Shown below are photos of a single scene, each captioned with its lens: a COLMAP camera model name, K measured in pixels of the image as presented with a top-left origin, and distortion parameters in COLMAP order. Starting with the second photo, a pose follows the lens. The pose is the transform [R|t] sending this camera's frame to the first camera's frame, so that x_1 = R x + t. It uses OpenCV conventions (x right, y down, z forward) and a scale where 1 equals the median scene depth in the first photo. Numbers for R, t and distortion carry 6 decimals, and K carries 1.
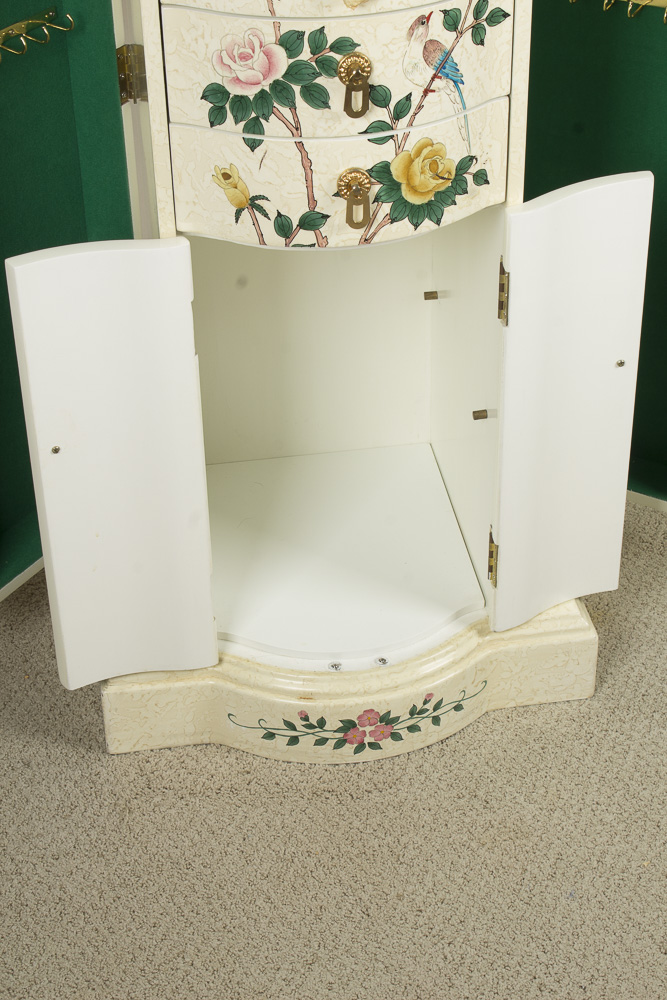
lens RADIAL K [[1836.2, 0, 333.7], [0, 1836.2, 525.3], [0, 0, 1]] dist [-0.000853, 0.000000]
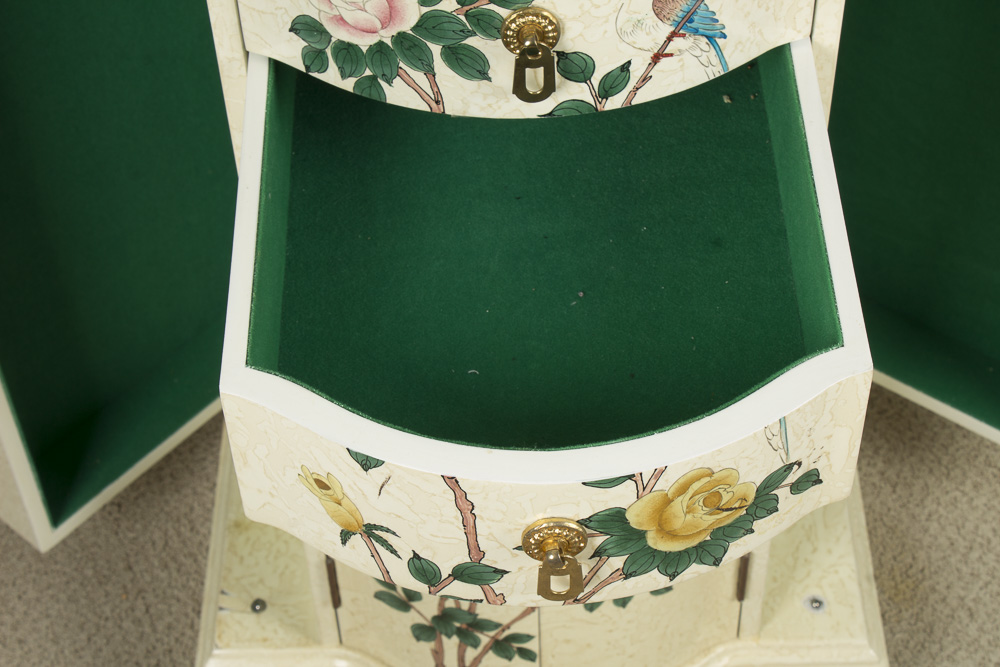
lens RADIAL K [[1918.3, 0, 493.9], [0, 1918.3, 331.5], [0, 0, 1]] dist [0.057132, 0.000000]
pose [[0.988556, 0.106974, -0.106364, 0.071396], [-0.080443, 0.970284, 0.228204, -0.278156], [0.127615, -0.217037, 0.967786, 0.357565]]
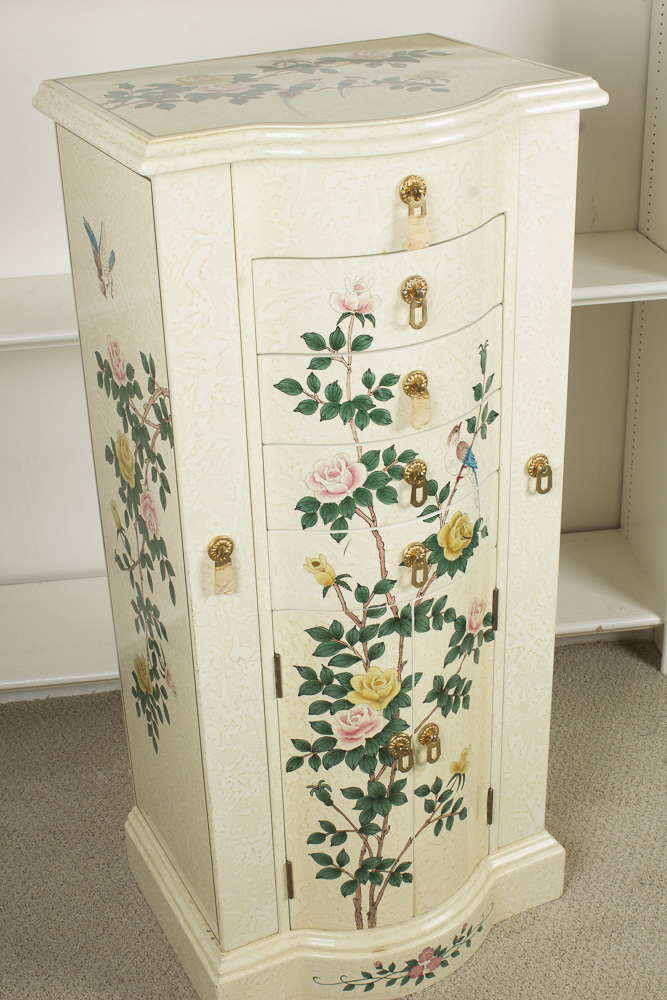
lens RADIAL K [[1398.3, 0, 329.7], [0, 1398.3, 505.0], [0, 0, 1]] dist [-0.037557, 0.000000]
pose [[0.952602, -0.152301, 0.263350, -0.298092], [0.191962, 0.972490, -0.131963, -0.098316], [-0.236007, 0.176261, 0.955632, 0.054124]]
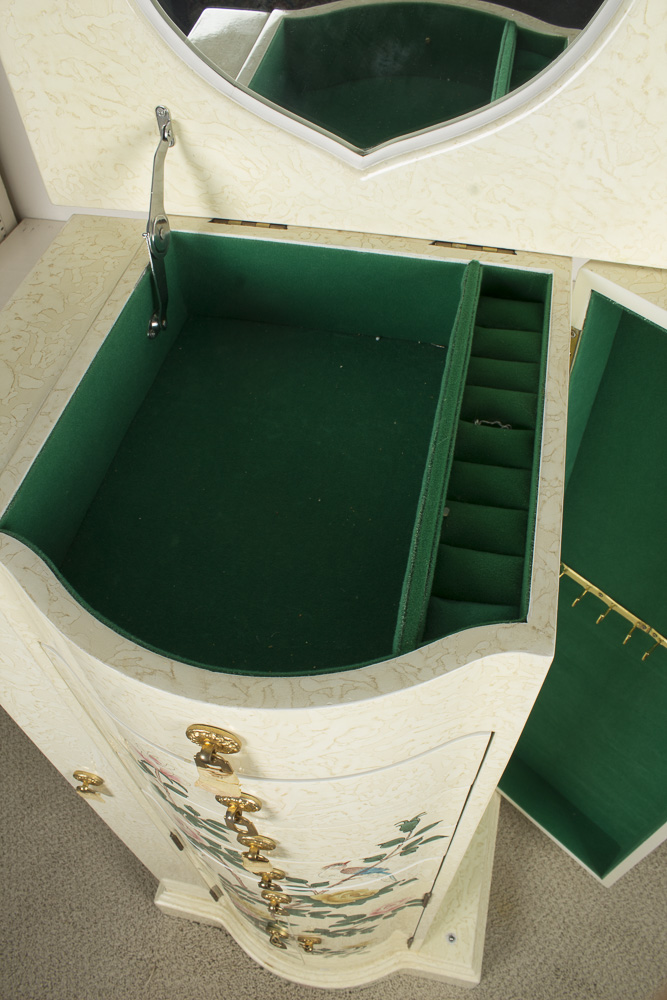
lens RADIAL K [[788.2, 0, 322.9], [0, 788.2, 504.2], [0, 0, 1]] dist [-0.089258, 0.035770]
pose [[0.928747, 0.287072, -0.234562, 0.077636], [-0.206076, 0.925753, 0.317039, -0.553513], [0.308159, -0.246111, 0.918949, 0.625412]]
